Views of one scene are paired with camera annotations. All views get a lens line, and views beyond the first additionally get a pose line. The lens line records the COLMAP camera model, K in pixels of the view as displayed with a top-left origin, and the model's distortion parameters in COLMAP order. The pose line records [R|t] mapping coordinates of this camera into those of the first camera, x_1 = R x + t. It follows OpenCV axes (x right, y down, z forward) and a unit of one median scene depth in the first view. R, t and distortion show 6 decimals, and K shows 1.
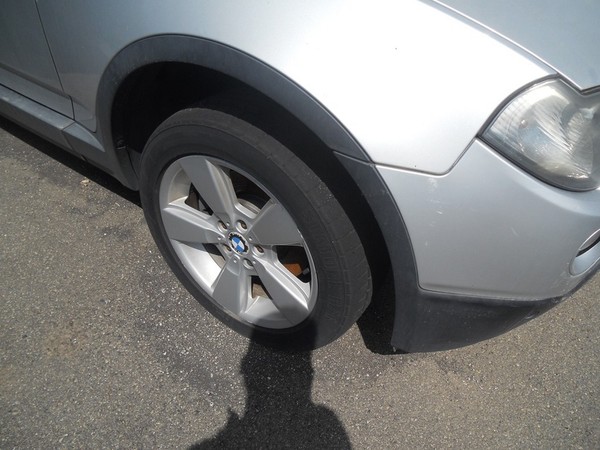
lens RADIAL K [[463.1, 0, 299.6], [0, 463.1, 233.0], [0, 0, 1]] dist [-0.028163, 0.001207]
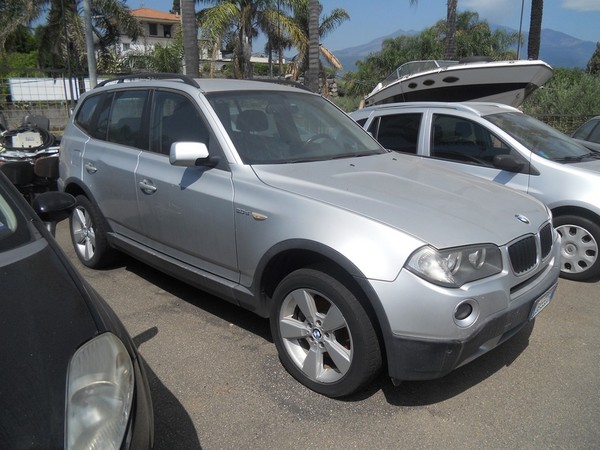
lens RADIAL K [[472.9, 0, 300.8], [0, 472.9, 226.1], [0, 0, 1]] dist [-0.007163, -0.003348]
pose [[0.985260, -0.036423, -0.167140, 0.160987], [-0.046088, 0.884419, -0.464412, 0.561515], [0.164737, 0.465269, 0.869705, -1.029252]]
